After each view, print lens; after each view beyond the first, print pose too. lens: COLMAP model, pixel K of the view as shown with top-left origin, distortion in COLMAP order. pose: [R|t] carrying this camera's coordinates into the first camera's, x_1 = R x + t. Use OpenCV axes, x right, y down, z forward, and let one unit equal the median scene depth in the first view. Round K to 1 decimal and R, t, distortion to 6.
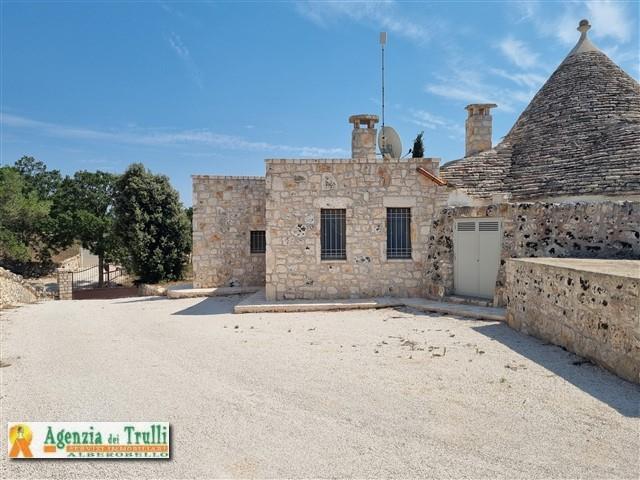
lens RADIAL K [[478.7, 0, 318.7], [0, 478.7, 241.2], [0, 0, 1]] dist [0.061754, -0.034631]
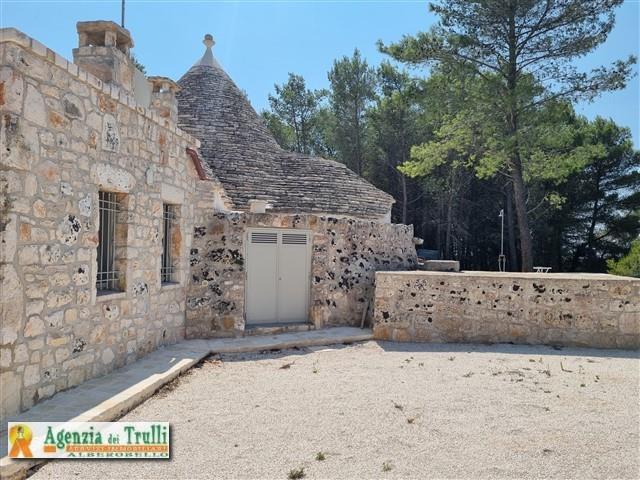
lens RADIAL K [[478.7, 0, 319.9], [0, 478.7, 240.2], [0, 0, 1]] dist [0.061754, -0.034631]
pose [[0.160013, 0.036776, 0.986430, -0.452929], [0.001797, 0.999293, -0.037547, 0.003724], [-0.987113, 0.007781, 0.159834, 0.740834]]
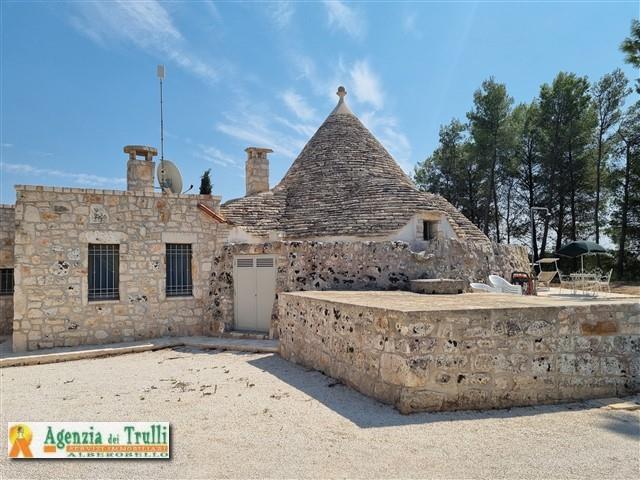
lens RADIAL K [[478.7, 0, 321.6], [0, 478.7, 248.8], [0, 0, 1]] dist [0.061754, -0.034631]
pose [[0.908475, 0.008585, 0.417852, 0.022964], [0.015585, 0.998398, -0.054397, -0.001906], [-0.417649, 0.055931, 0.906885, -0.007692]]
